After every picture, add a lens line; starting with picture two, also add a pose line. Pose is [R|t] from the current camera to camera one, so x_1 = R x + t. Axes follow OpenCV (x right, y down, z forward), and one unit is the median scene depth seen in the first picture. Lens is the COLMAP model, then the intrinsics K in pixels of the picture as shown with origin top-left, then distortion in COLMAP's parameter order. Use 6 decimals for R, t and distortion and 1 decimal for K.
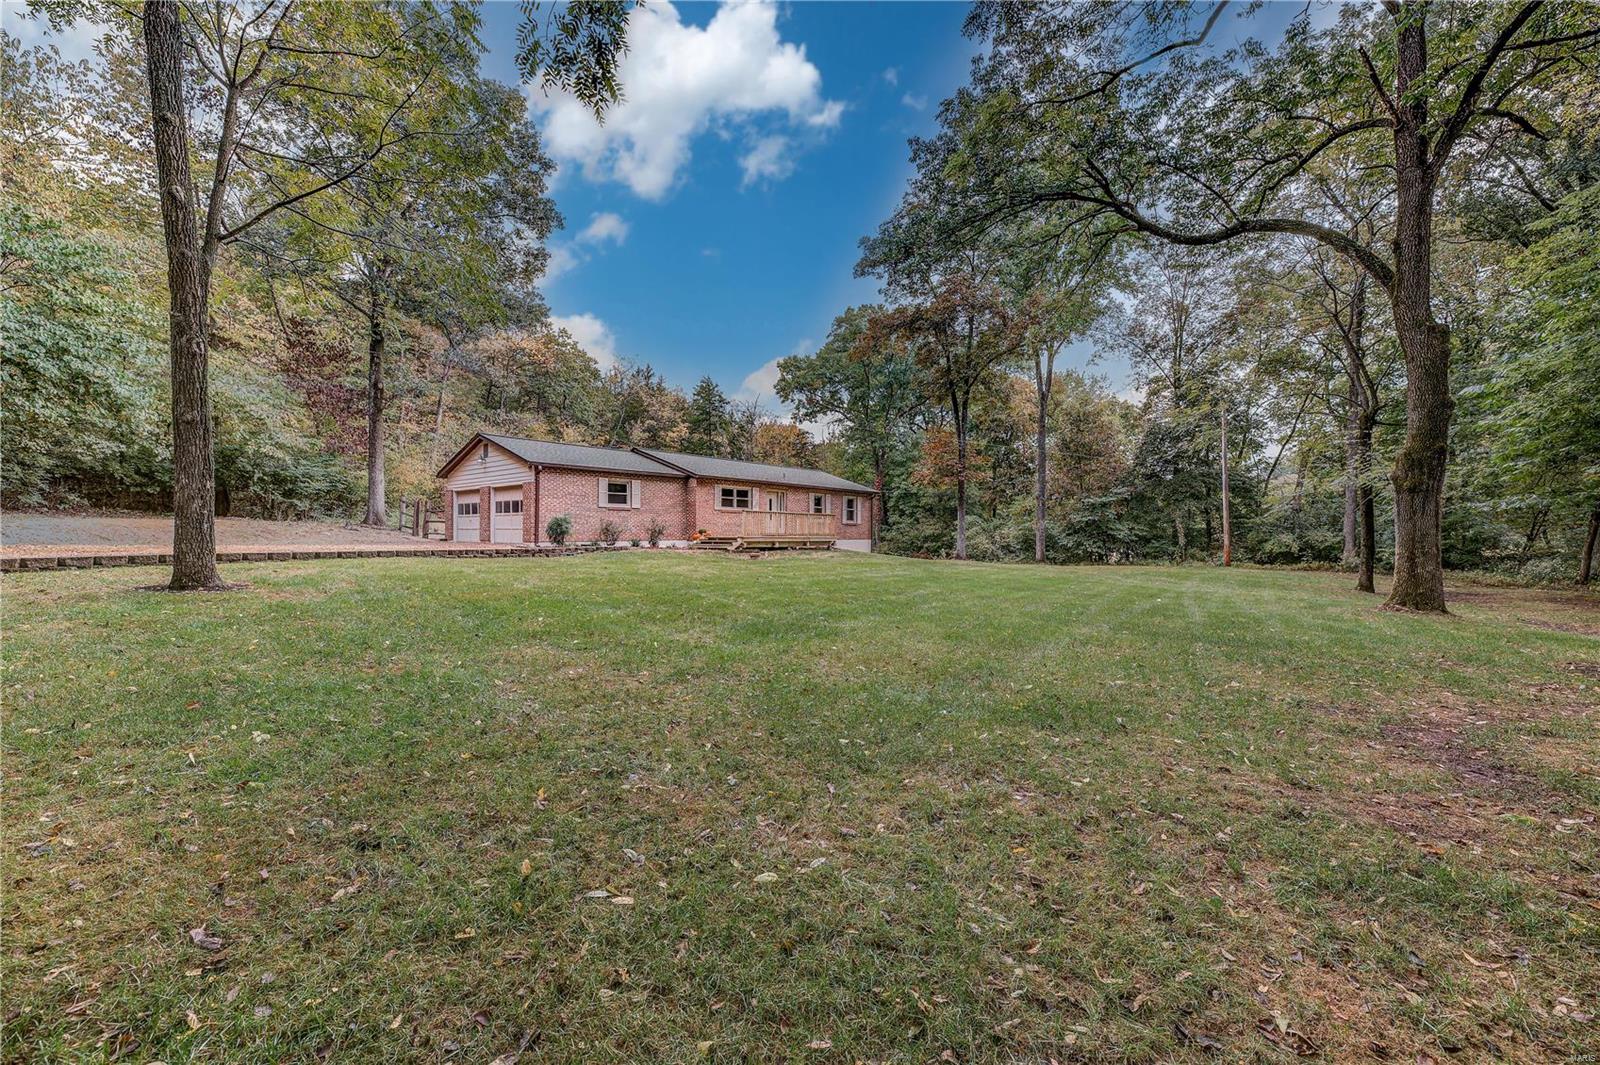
lens RADIAL K [[640.3, 0, 805.2], [0, 640.3, 532.9], [0, 0, 1]] dist [0.009253, -0.000274]
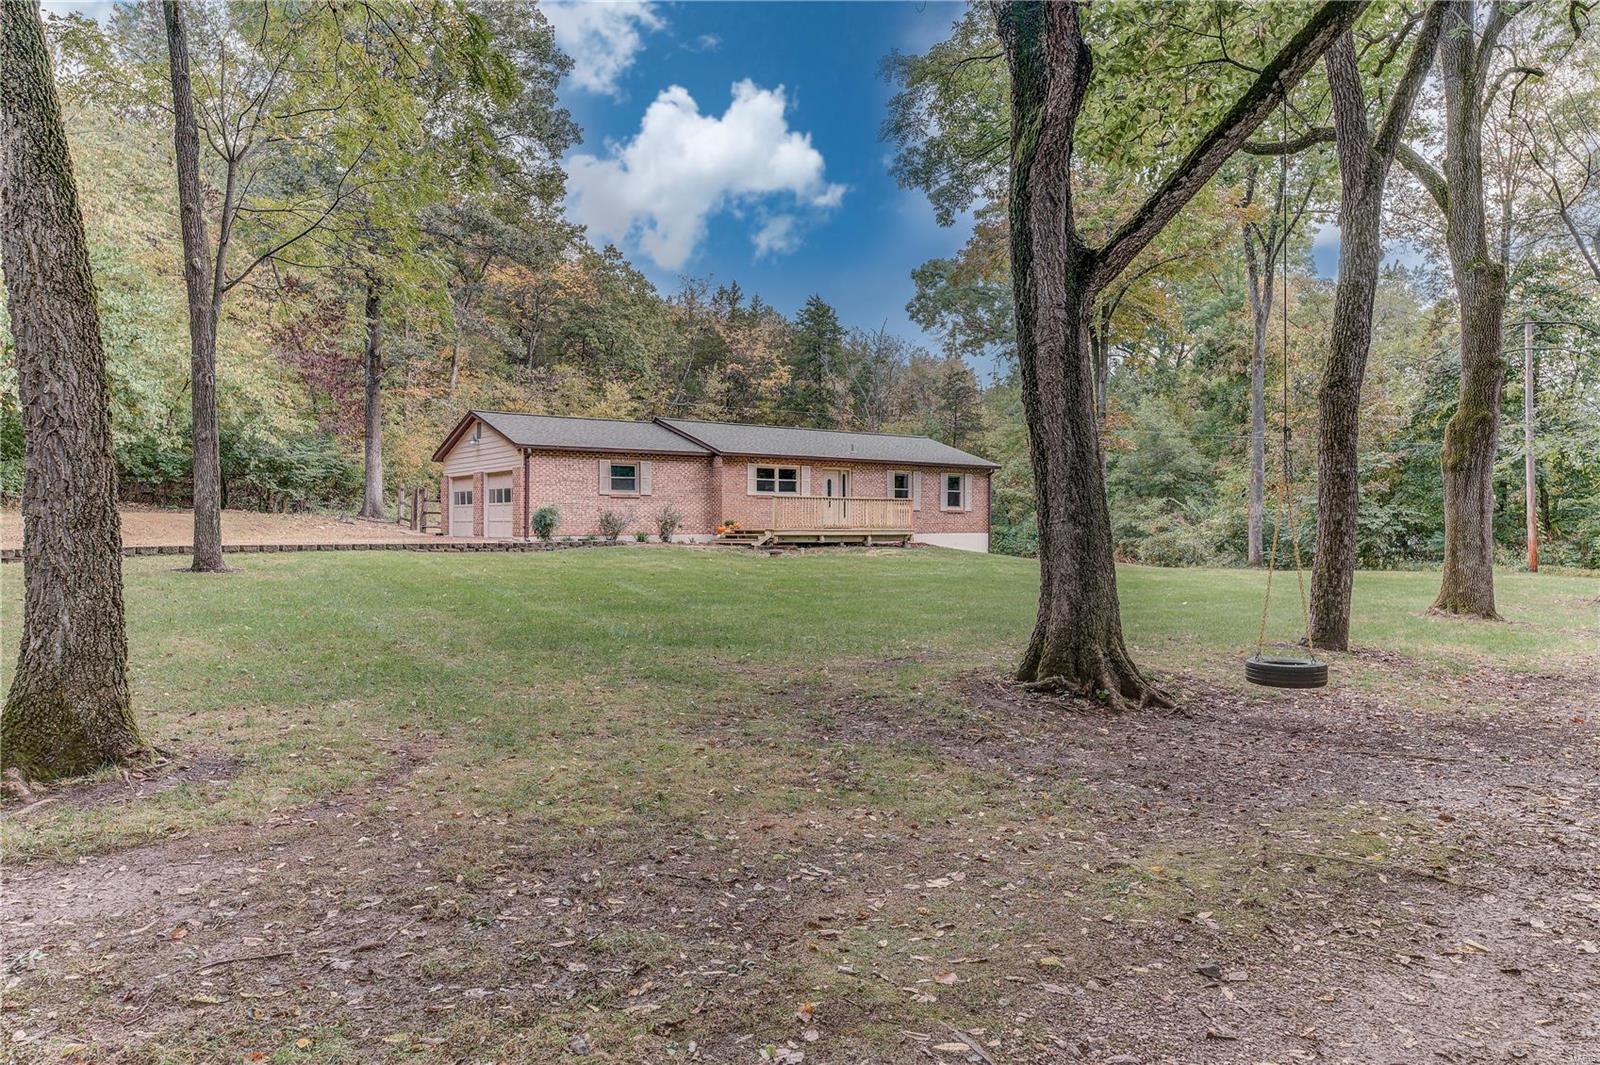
lens RADIAL K [[1041.0, 0, 798.4], [0, 1041.0, 528.0], [0, 0, 1]] dist [0.004053, 0.001241]
pose [[0.974669, -0.004105, -0.223614, 0.211184], [0.004865, 0.999984, 0.002850, 0.000742], [0.223599, -0.003865, 0.974674, -0.242173]]
